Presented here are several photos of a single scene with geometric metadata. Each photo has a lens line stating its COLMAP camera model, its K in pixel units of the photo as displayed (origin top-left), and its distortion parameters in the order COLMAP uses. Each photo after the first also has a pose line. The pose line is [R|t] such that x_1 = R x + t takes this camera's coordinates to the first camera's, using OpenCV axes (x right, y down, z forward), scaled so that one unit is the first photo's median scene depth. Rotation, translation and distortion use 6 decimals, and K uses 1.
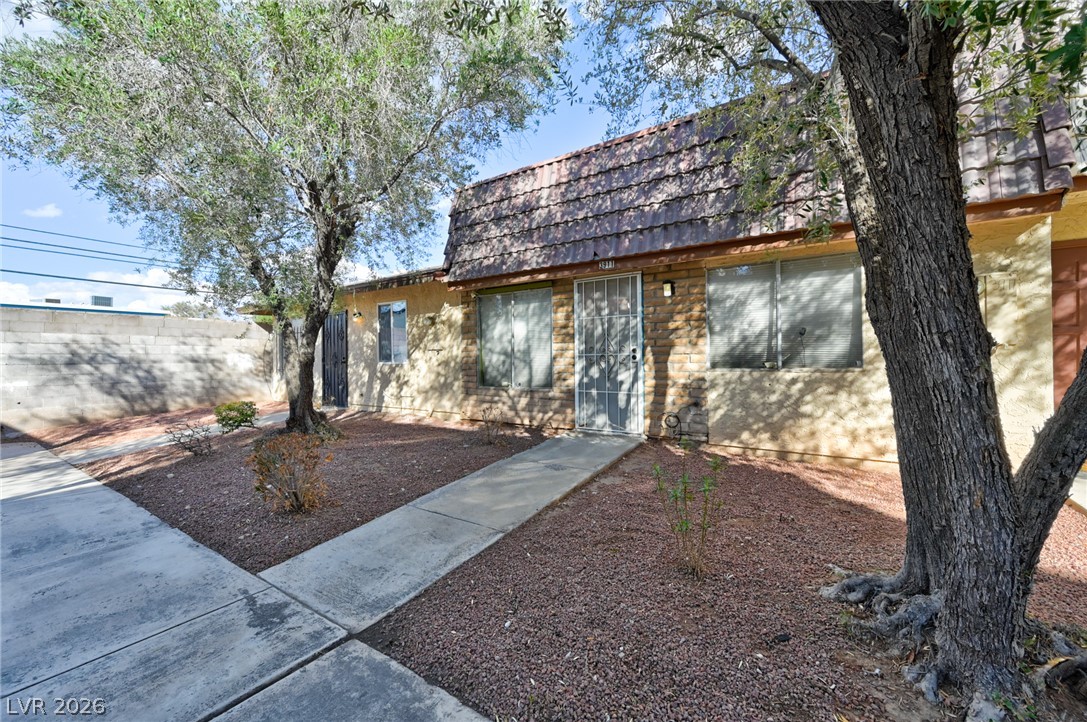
lens RADIAL K [[427.3, 0, 544.7], [0, 427.3, 362.0], [0, 0, 1]] dist [-0.001155, 0.000224]
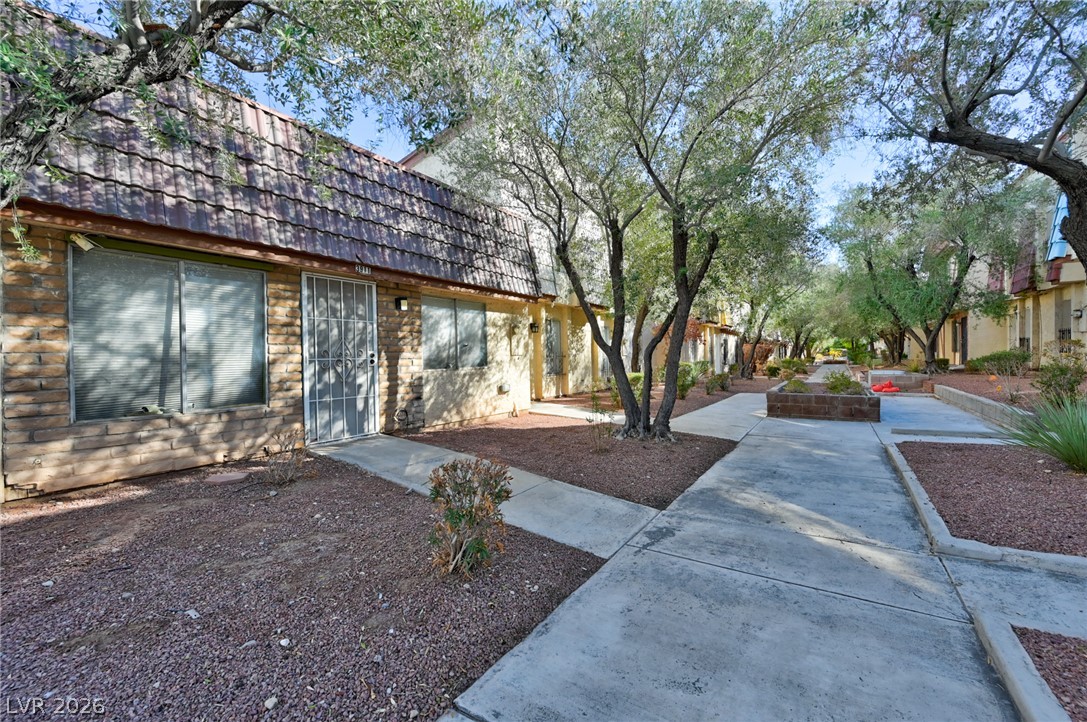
lens RADIAL K [[427.3, 0, 547.0], [0, 427.3, 364.2], [0, 0, 1]] dist [-0.001155, 0.000224]
pose [[0.005321, -0.005129, 0.999973, -0.923151], [0.026101, 0.999647, 0.004989, 0.003362], [-0.999645, 0.026074, 0.005453, 0.603381]]
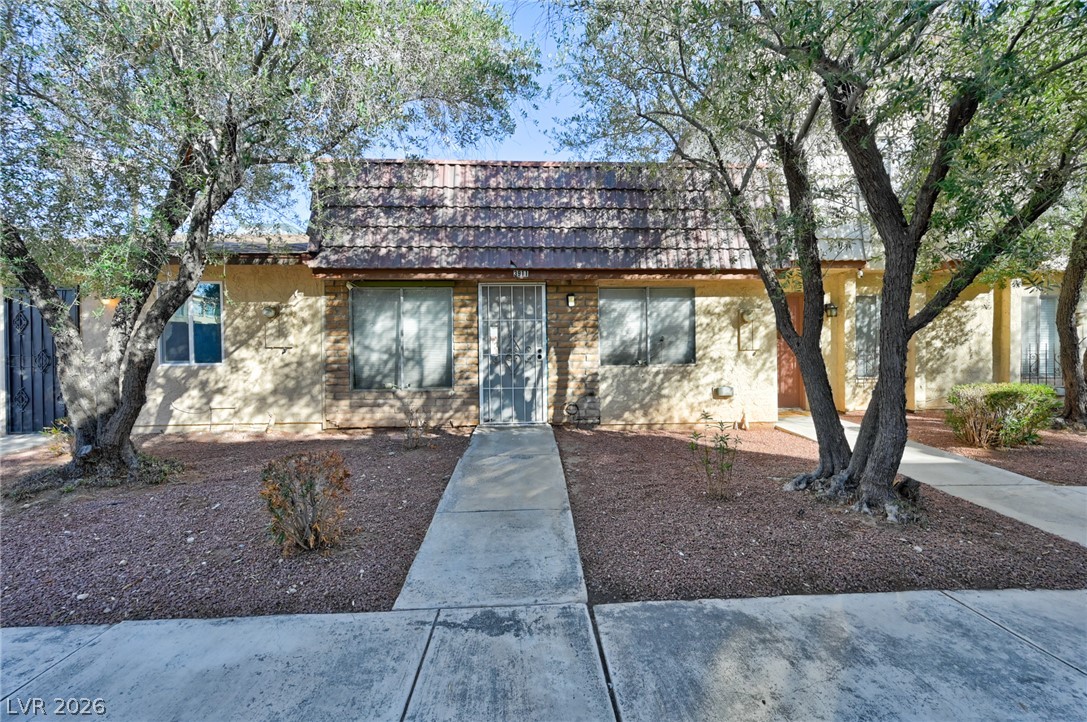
lens RADIAL K [[427.3, 0, 546.9], [0, 427.3, 362.0], [0, 0, 1]] dist [-0.001155, 0.000224]
pose [[0.804589, -0.008885, 0.593765, -0.496837], [0.006794, 0.999960, 0.005757, -0.002463], [-0.593793, -0.000598, 0.804618, 0.065832]]
